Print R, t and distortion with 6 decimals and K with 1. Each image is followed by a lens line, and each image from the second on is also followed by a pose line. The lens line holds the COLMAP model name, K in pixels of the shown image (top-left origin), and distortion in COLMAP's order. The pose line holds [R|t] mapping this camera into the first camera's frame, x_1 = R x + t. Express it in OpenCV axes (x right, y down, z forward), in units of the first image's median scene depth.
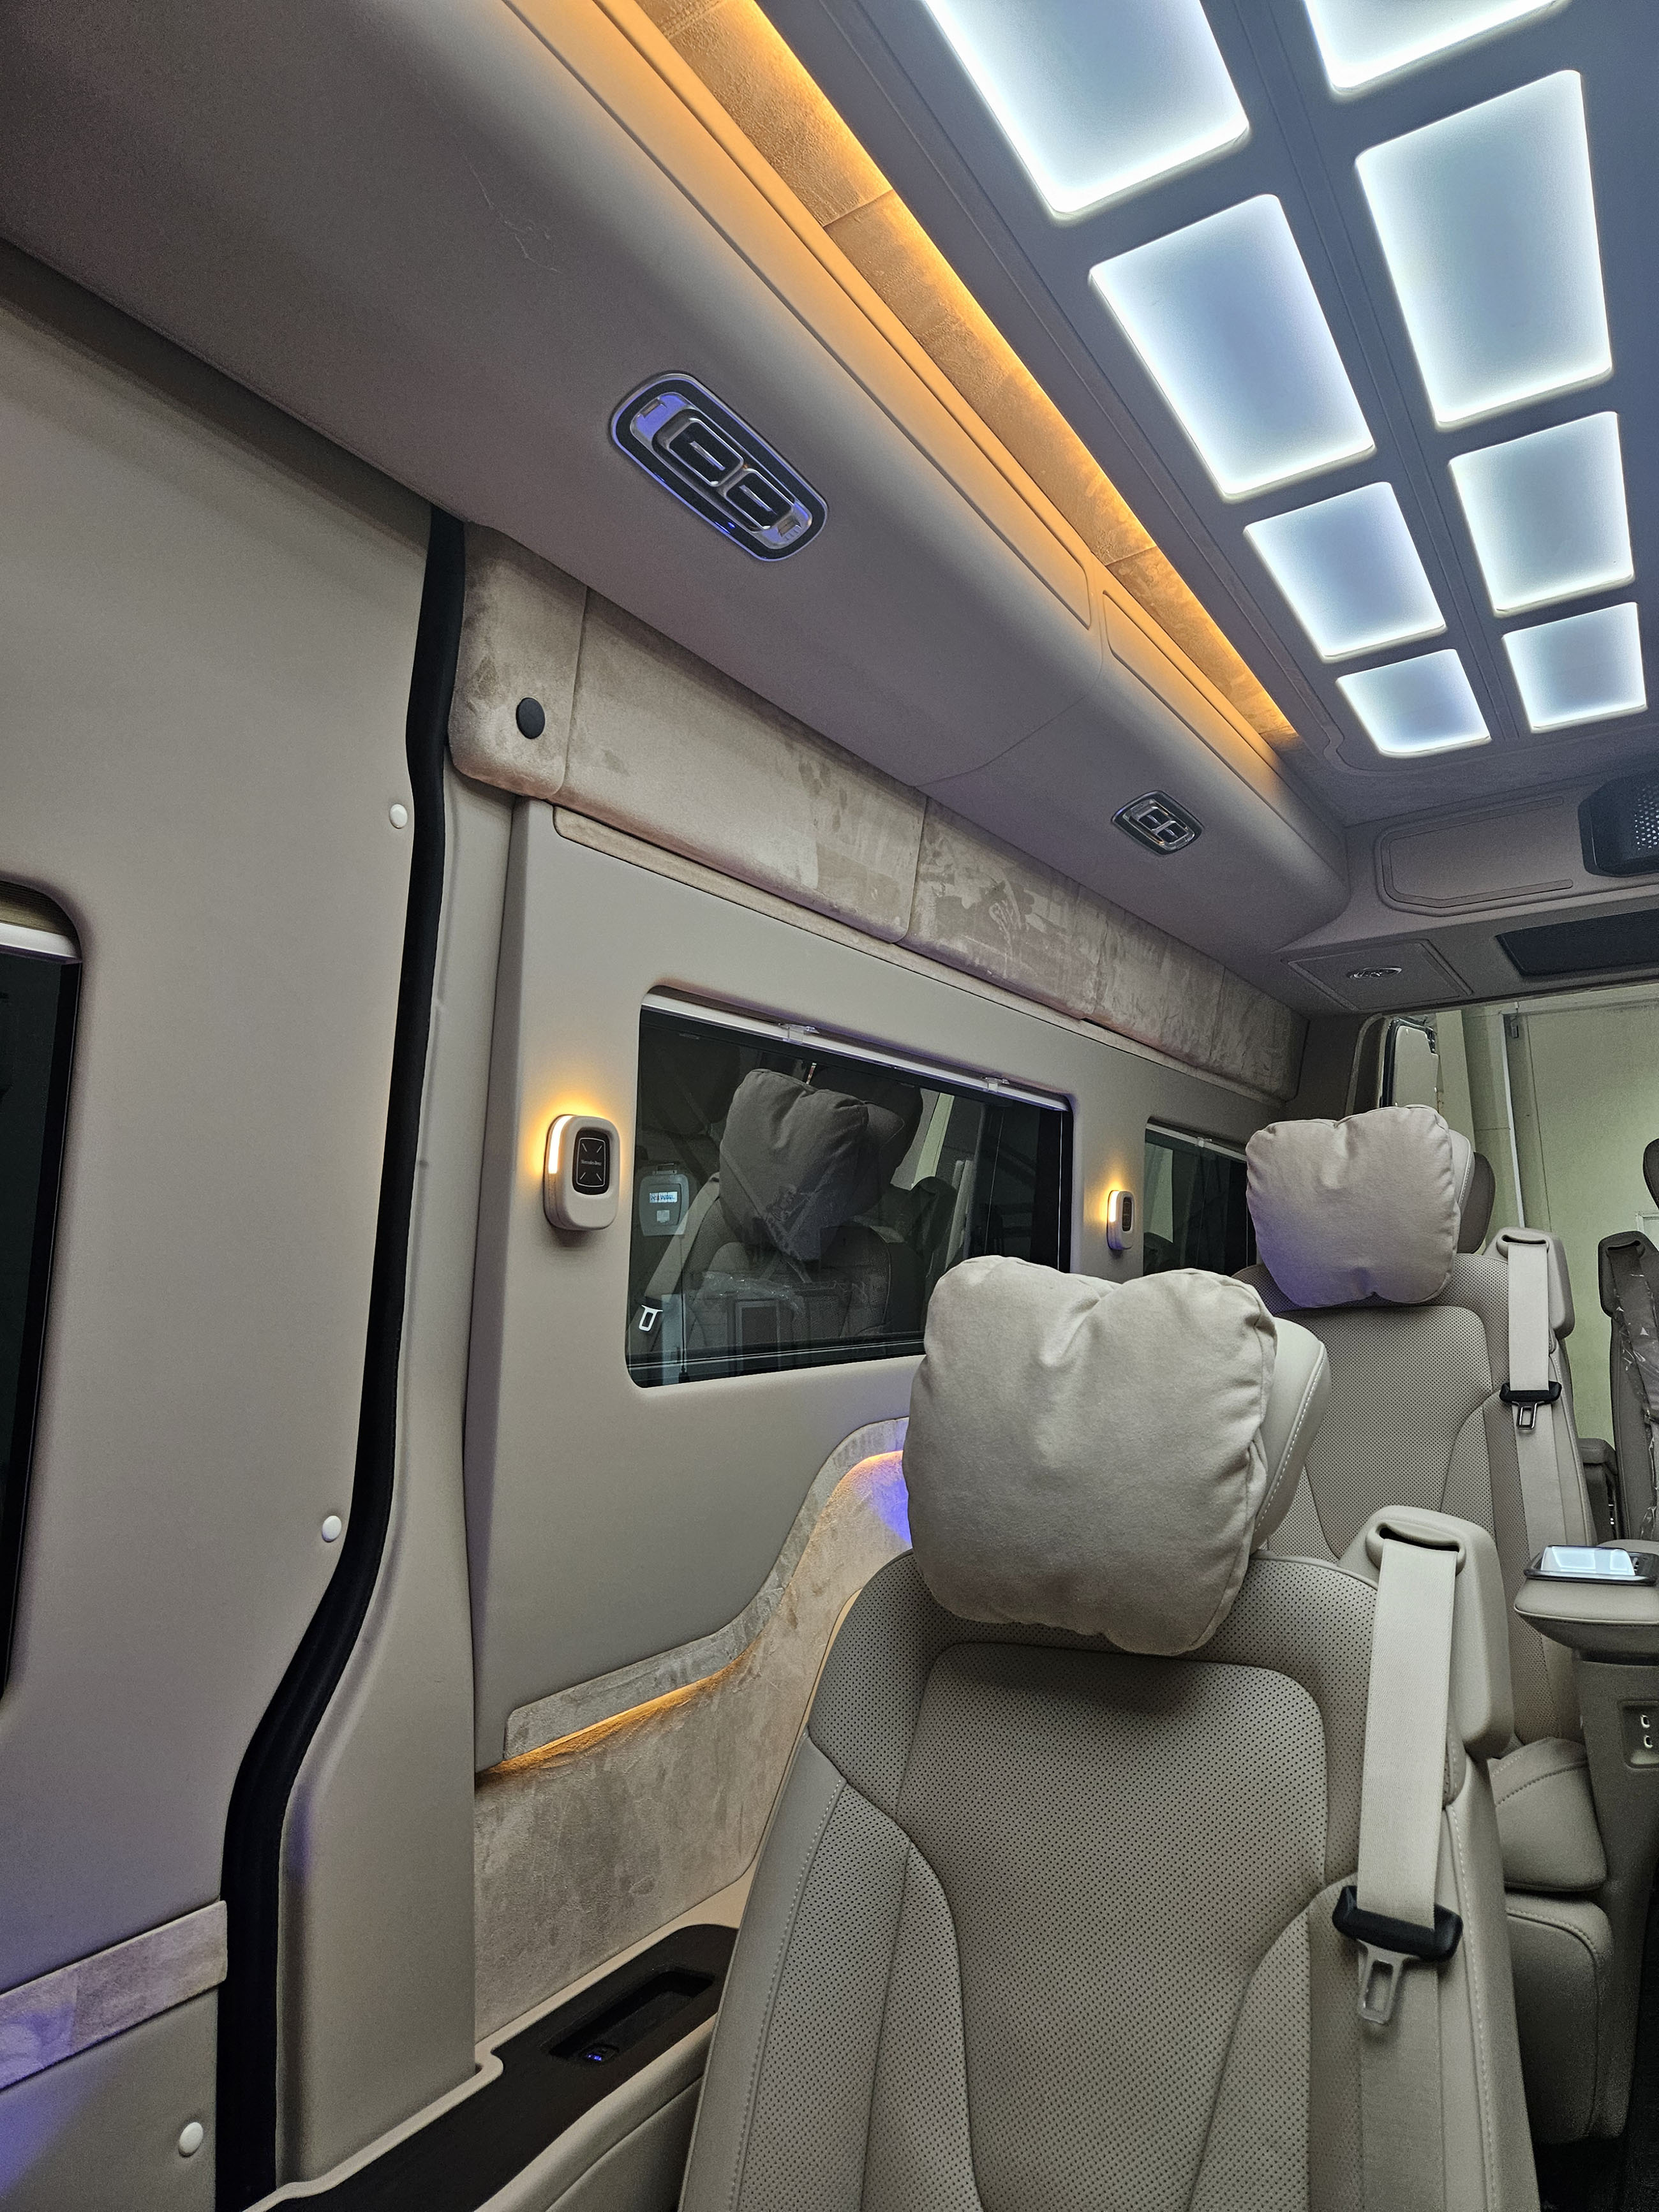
lens RADIAL K [[1480.1, 0, 811.4], [0, 1480.1, 1104.6], [0, 0, 1]] dist [0.086569, -0.080764]
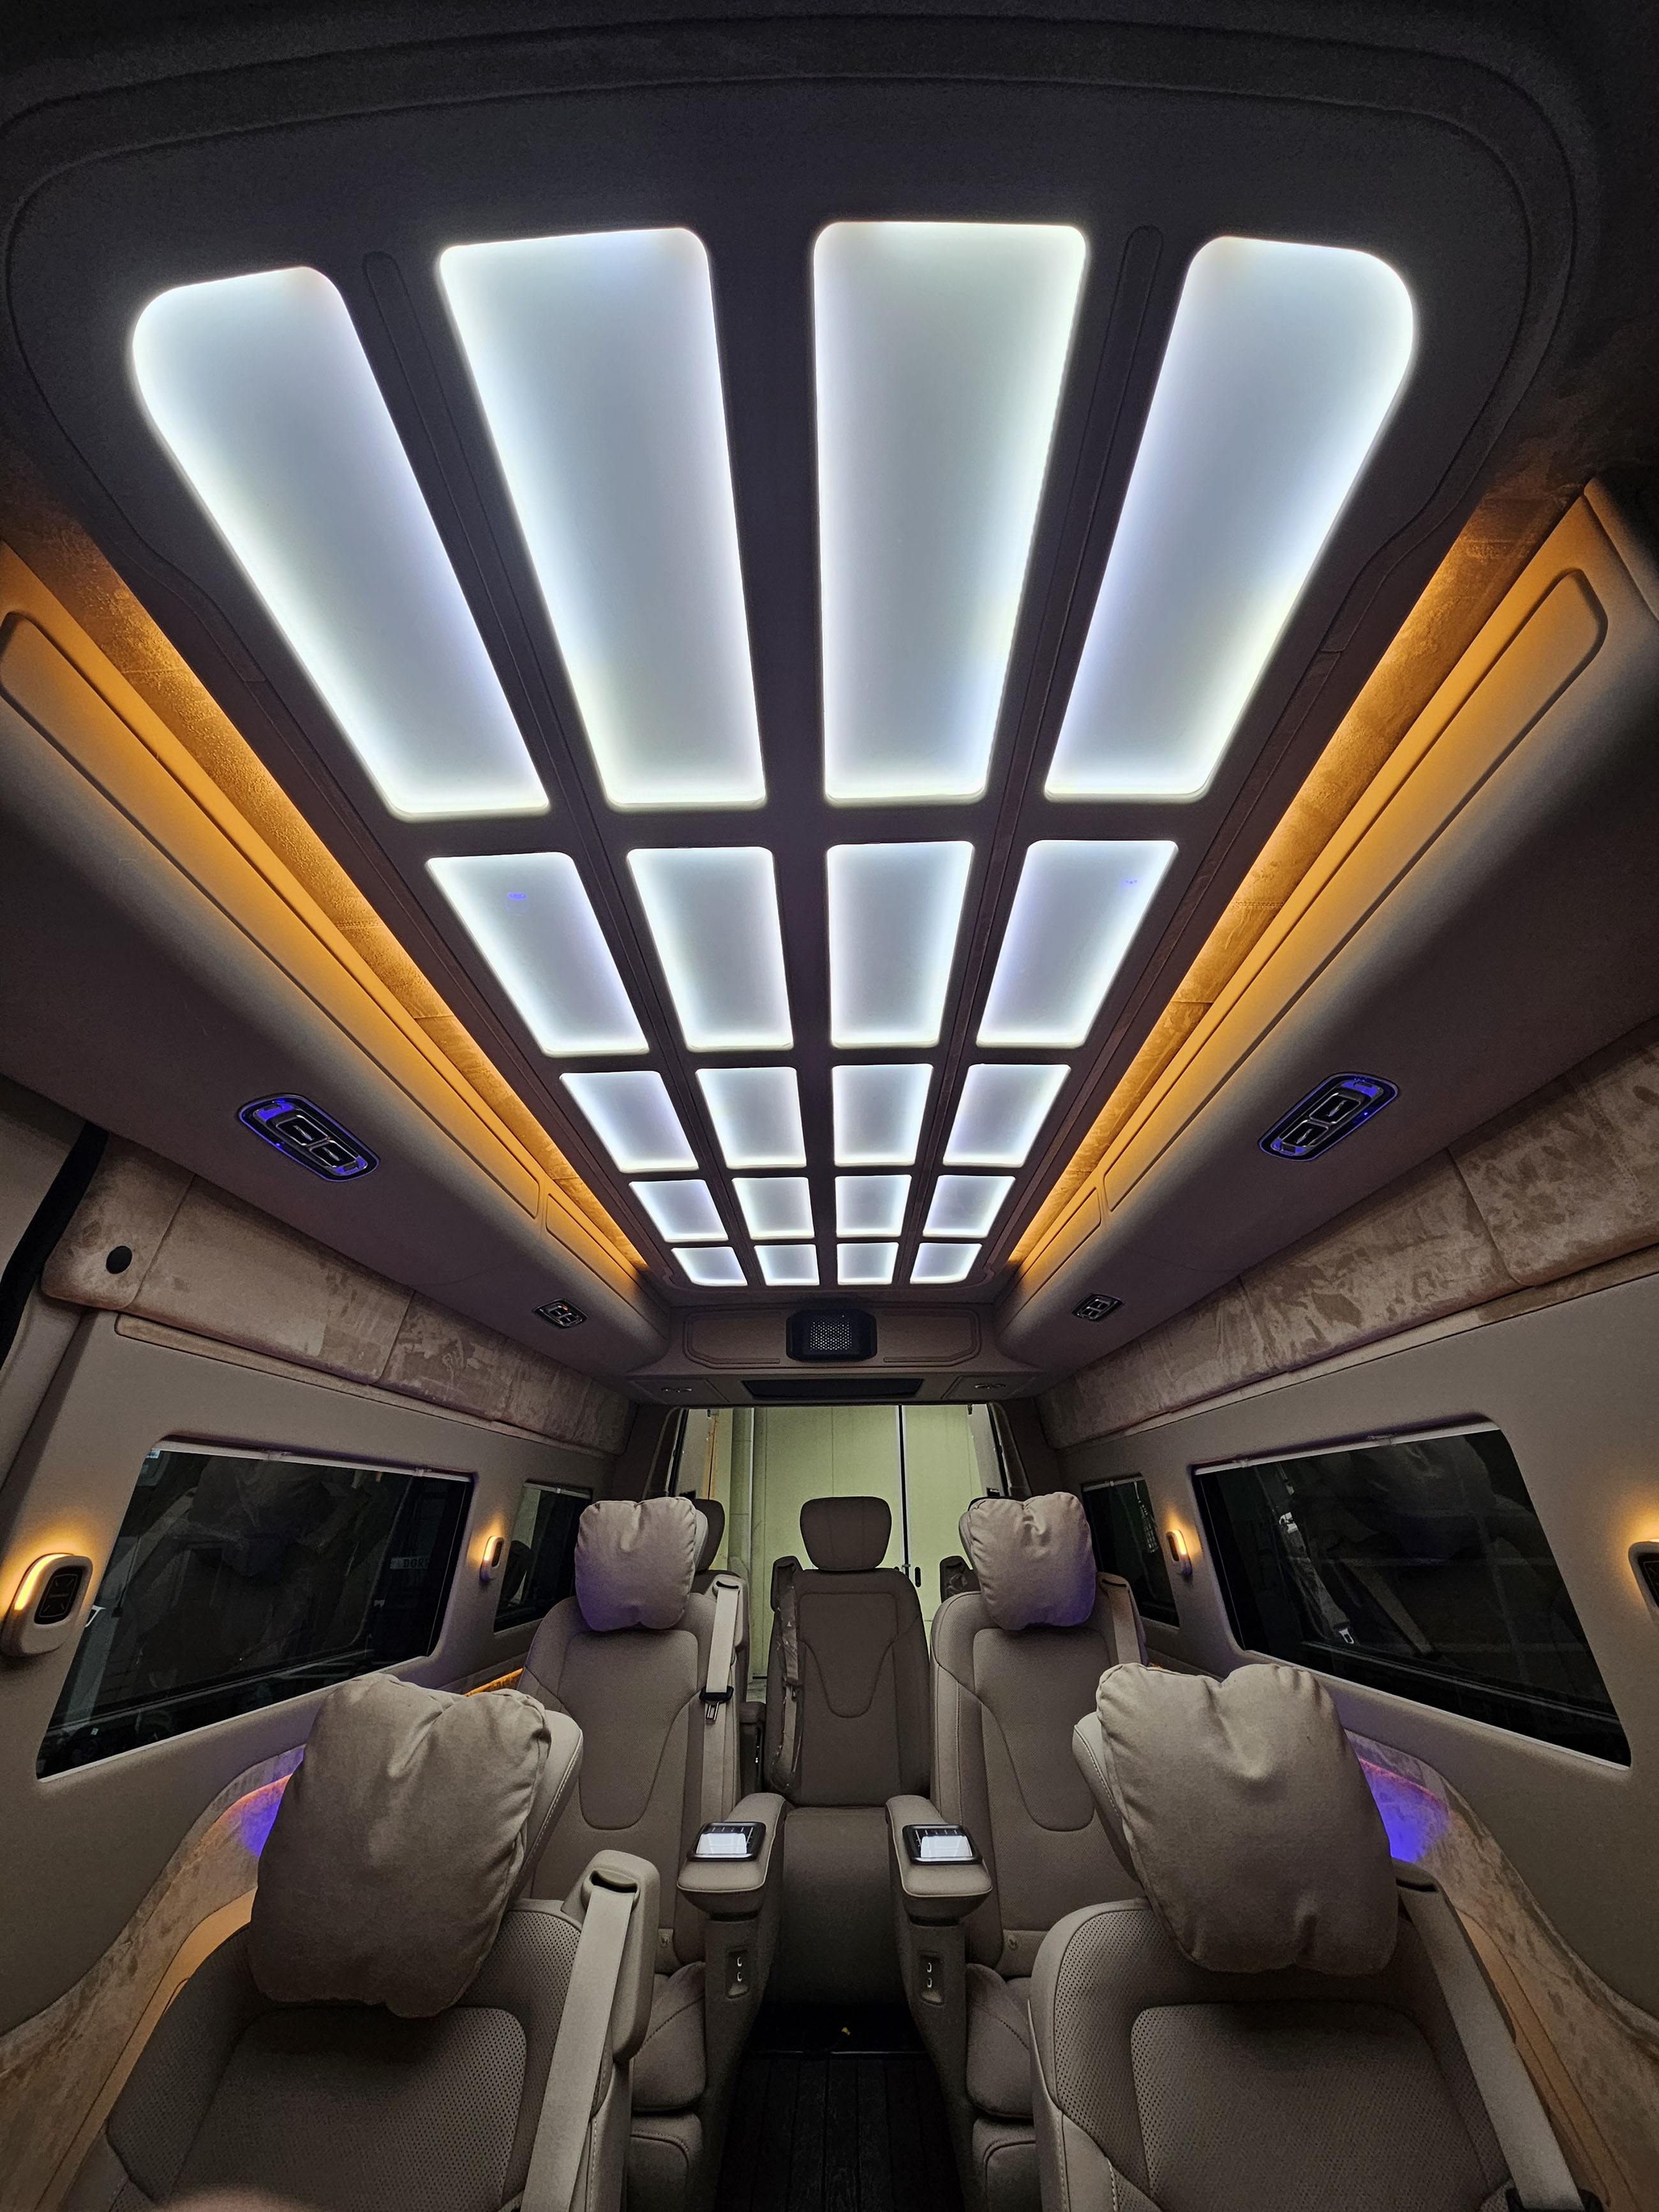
lens RADIAL K [[916.8, 0, 823.8], [0, 916.8, 1110.1], [0, 0, 1]] dist [-0.000412, 0.002737]
pose [[0.871647, 0.233877, 0.430735, -0.008420], [-0.096715, 0.943604, -0.316636, -0.137472], [-0.480497, 0.234336, 0.845109, -0.082116]]
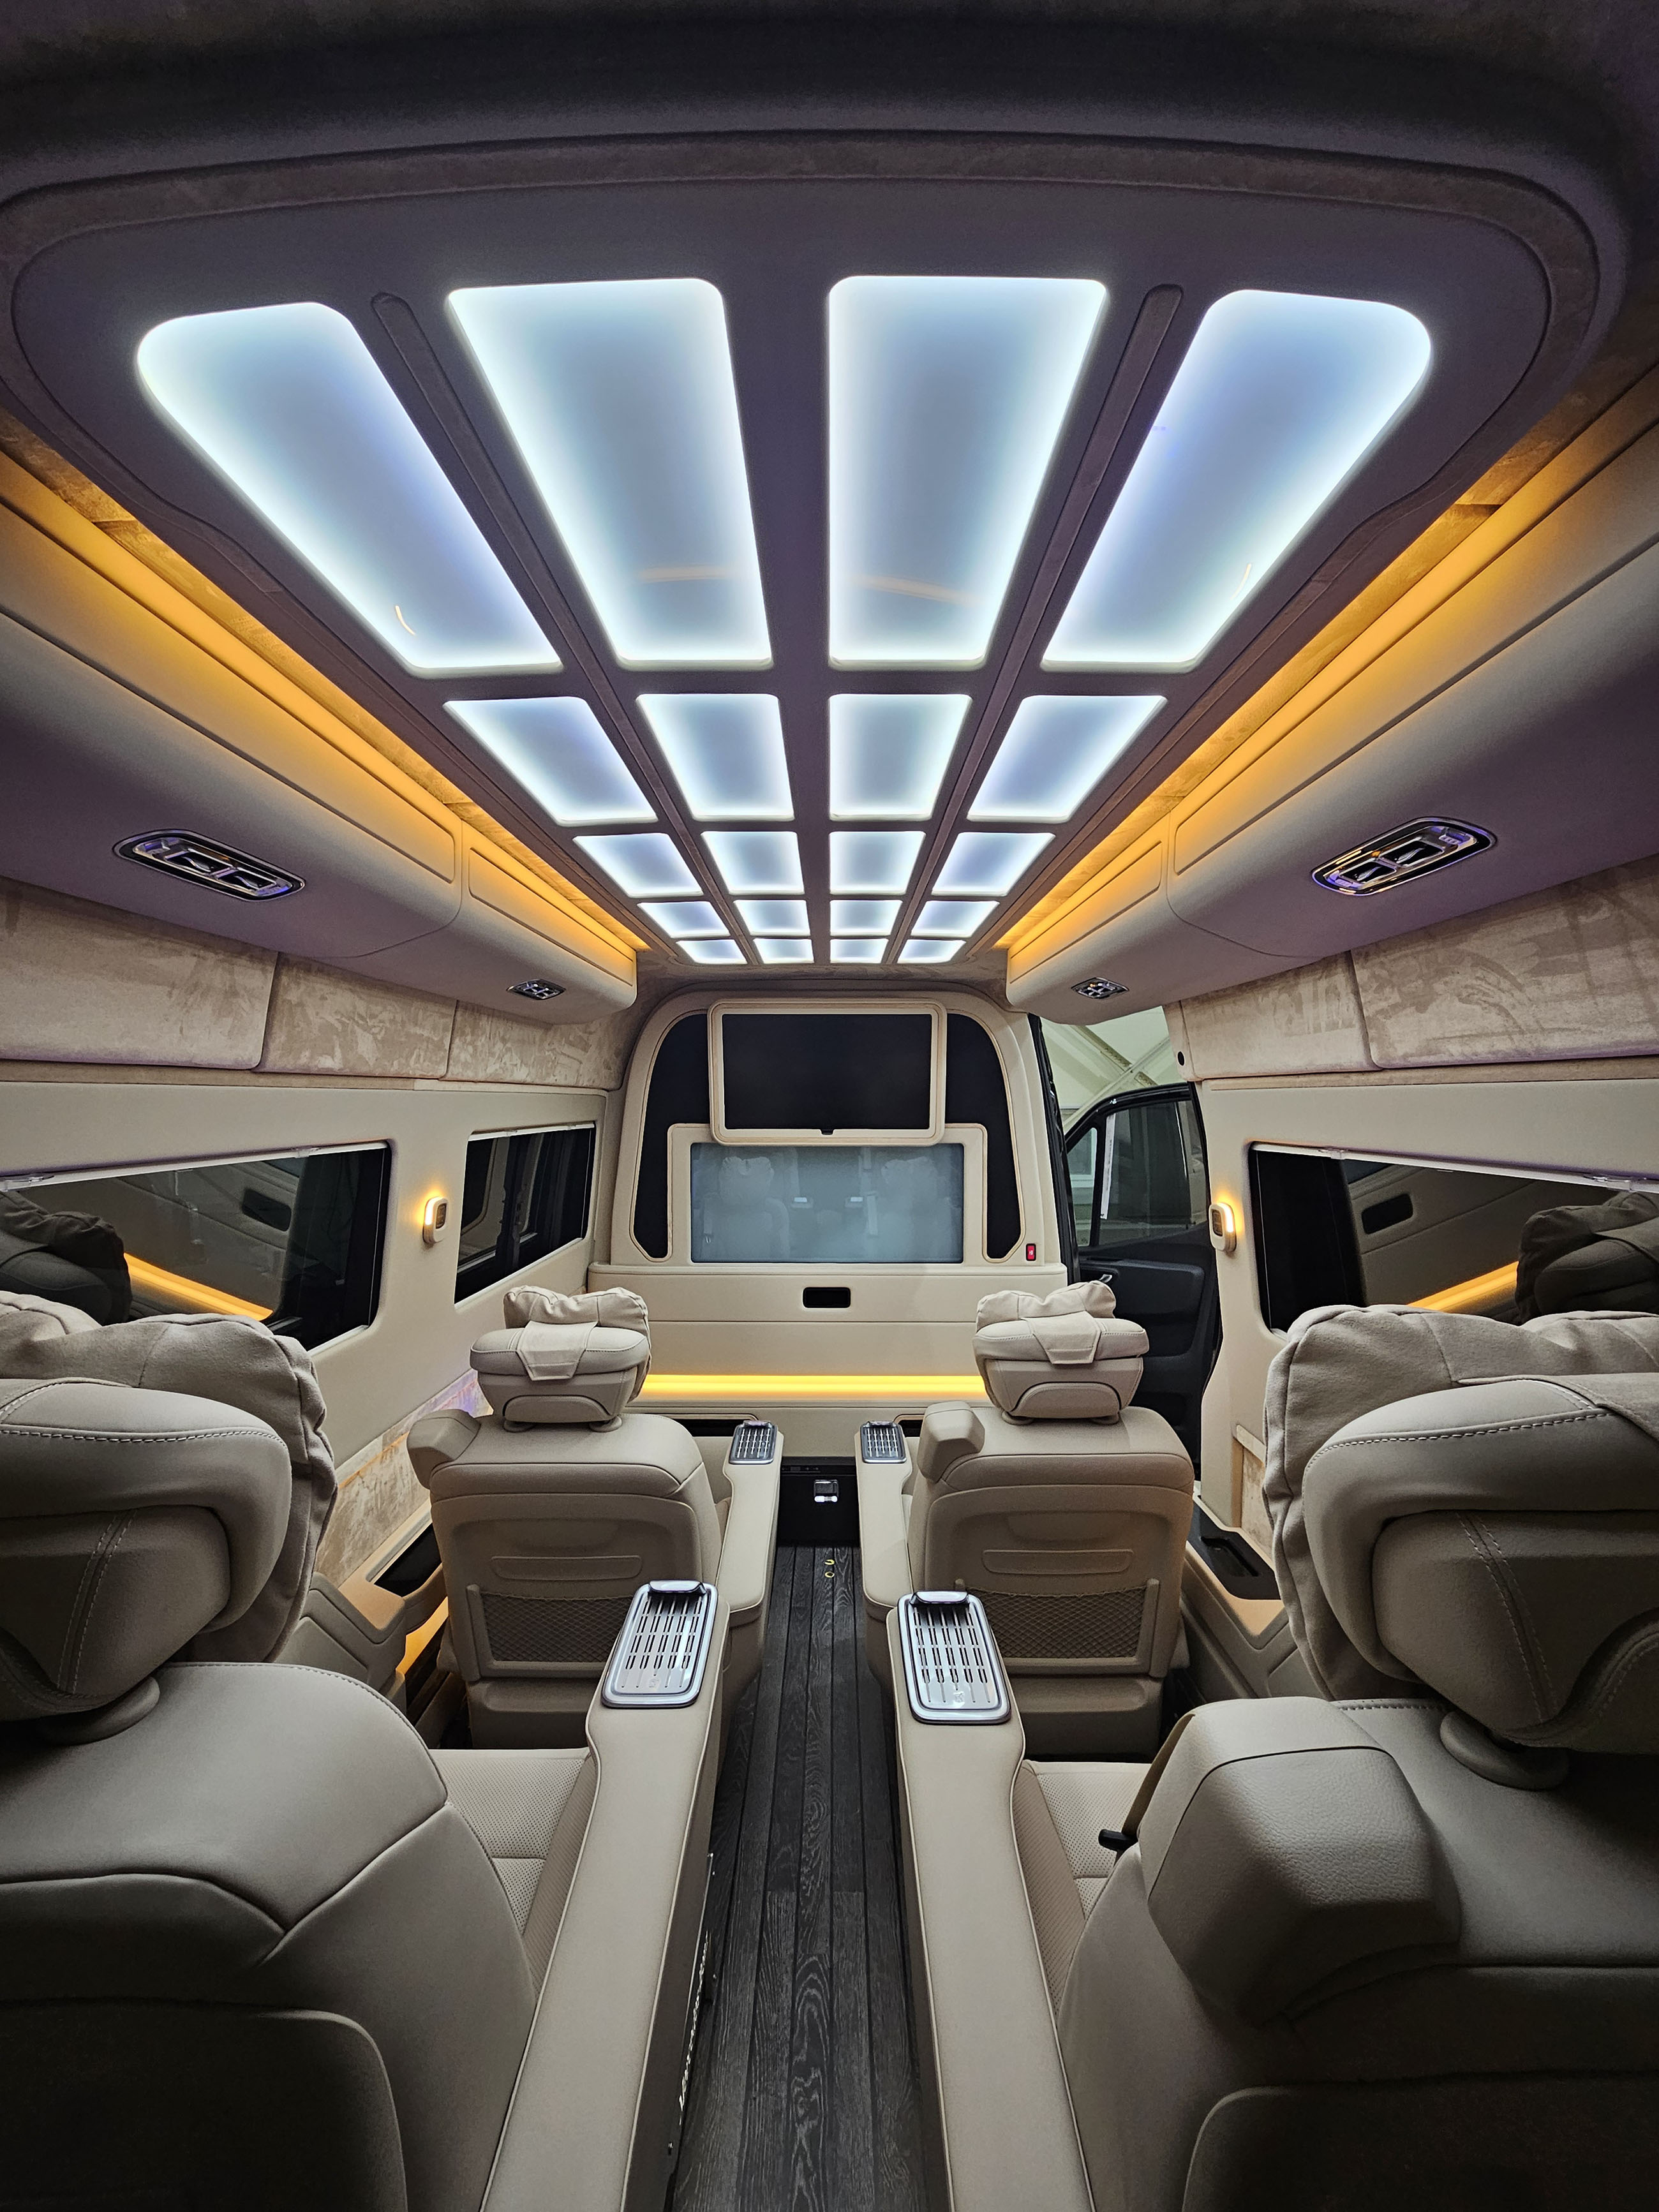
lens RADIAL K [[916.8, 0, 823.8], [0, 916.8, 1110.1], [0, 0, 1]] dist [-0.000412, 0.002737]
pose [[0.865161, 0.040752, 0.499836, -0.091415], [-0.109329, 0.988046, 0.108680, -0.275487], [-0.489432, -0.148673, 0.859275, -0.191719]]
